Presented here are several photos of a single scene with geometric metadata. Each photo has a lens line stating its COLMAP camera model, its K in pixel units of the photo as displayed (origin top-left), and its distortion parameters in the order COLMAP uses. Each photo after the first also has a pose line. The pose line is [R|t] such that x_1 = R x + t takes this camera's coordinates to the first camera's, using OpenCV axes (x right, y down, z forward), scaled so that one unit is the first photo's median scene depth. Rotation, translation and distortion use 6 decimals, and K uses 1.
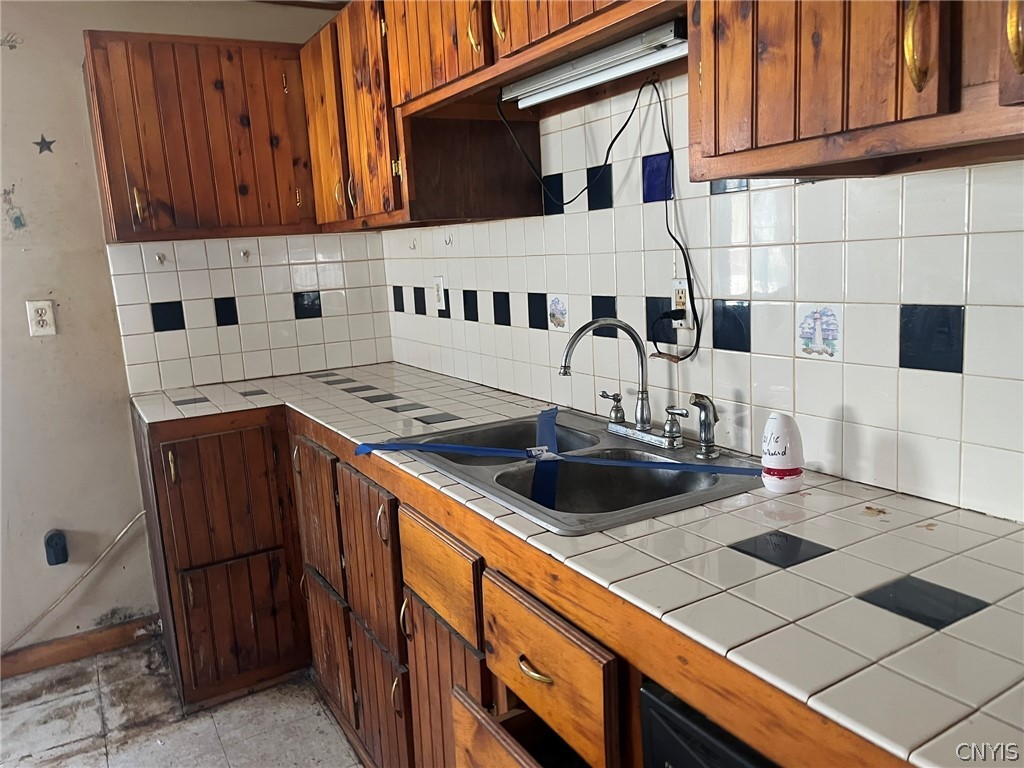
lens RADIAL K [[760.2, 0, 512.0], [0, 760.2, 384.0], [0, 0, 1]] dist [0.116719, -0.161084]
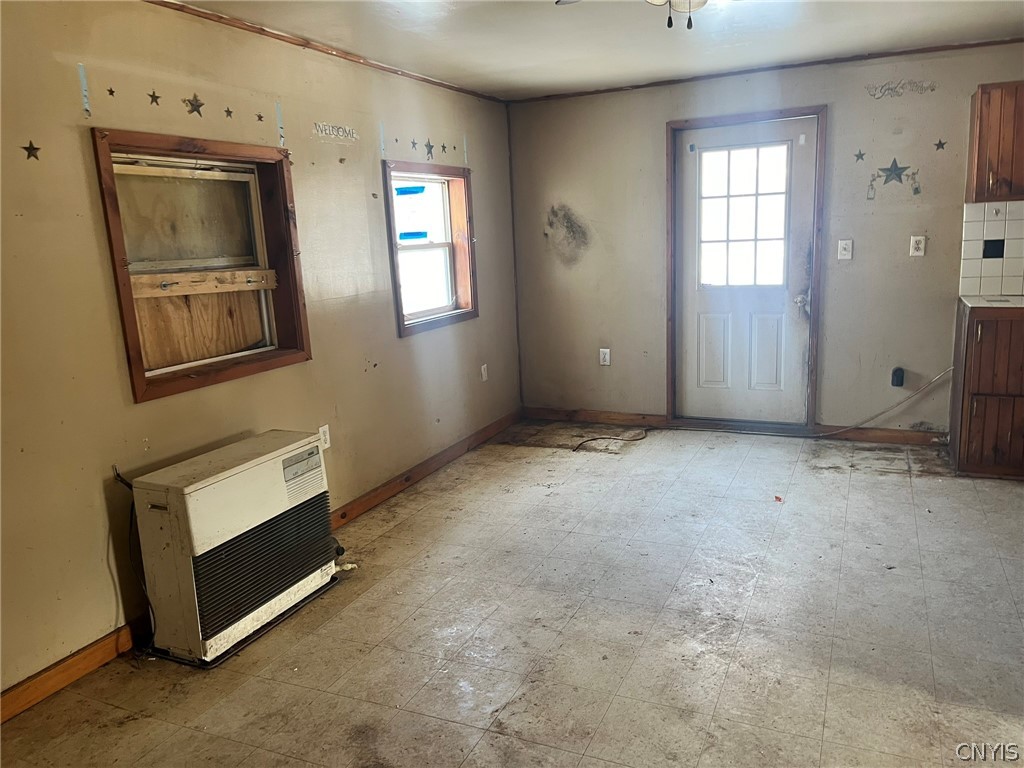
lens RADIAL K [[760.2, 0, 512.0], [0, 760.2, 384.0], [0, 0, 1]] dist [0.116719, -0.161084]
pose [[0.574886, 0.185740, -0.796873, 0.330971], [-0.136451, 0.982020, 0.130456, 0.120968], [0.806776, 0.033737, 0.589894, -0.783931]]
